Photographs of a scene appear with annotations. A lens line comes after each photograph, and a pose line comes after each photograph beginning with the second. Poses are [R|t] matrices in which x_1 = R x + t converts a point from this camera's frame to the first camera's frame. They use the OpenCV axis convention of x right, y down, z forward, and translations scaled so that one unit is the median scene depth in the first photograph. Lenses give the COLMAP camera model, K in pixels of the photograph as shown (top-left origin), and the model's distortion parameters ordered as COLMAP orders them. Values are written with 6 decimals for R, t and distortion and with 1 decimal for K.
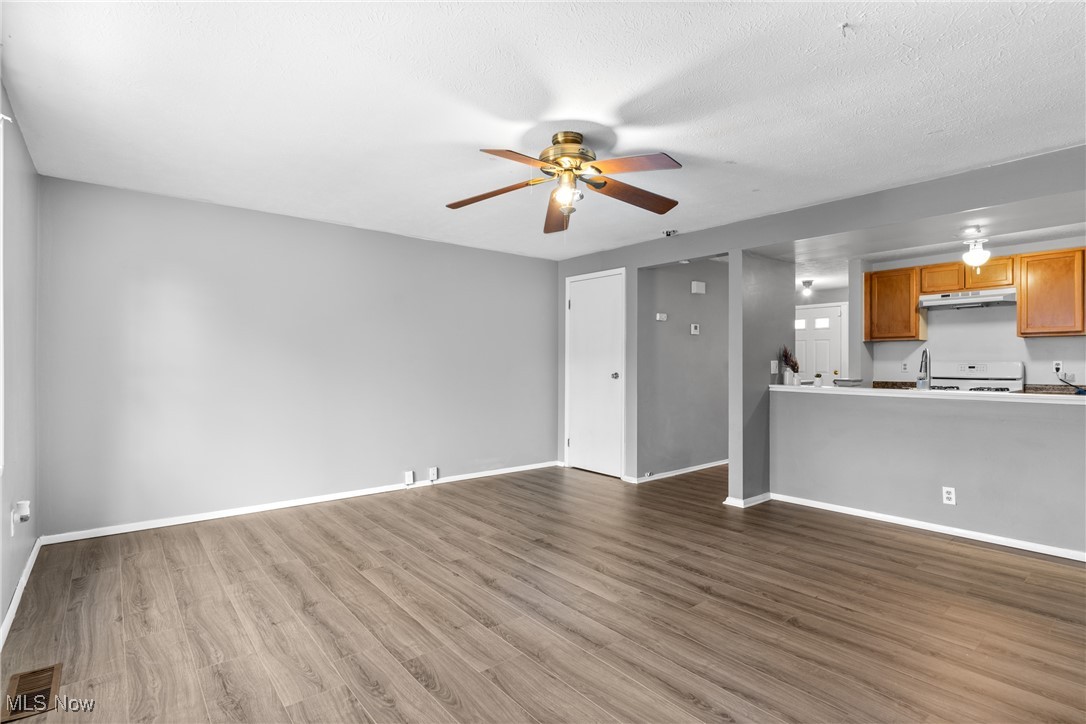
lens RADIAL K [[538.6, 0, 543.0], [0, 538.6, 362.0], [0, 0, 1]] dist [-0.004446, 0.000353]
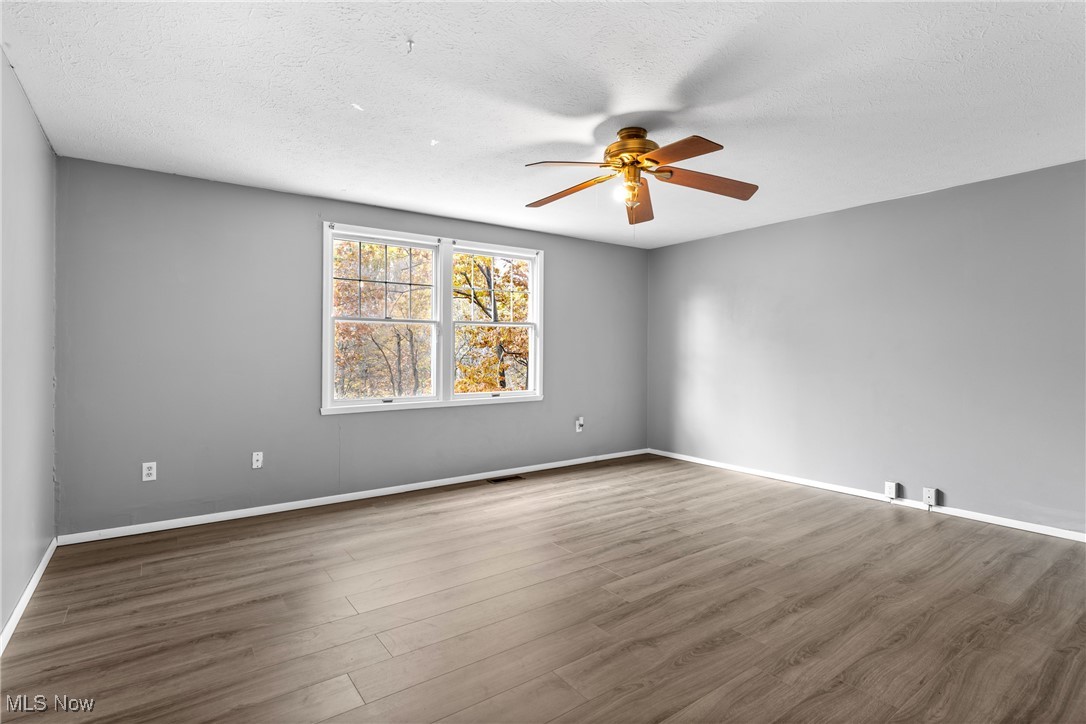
lens RADIAL K [[538.6, 0, 543.0], [0, 538.6, 362.0], [0, 0, 1]] dist [-0.004446, 0.000353]
pose [[-0.063015, 0.022025, -0.997769, 1.050147], [-0.000575, 0.999755, 0.022105, -0.007156], [0.998012, 0.001967, -0.062987, 0.861494]]
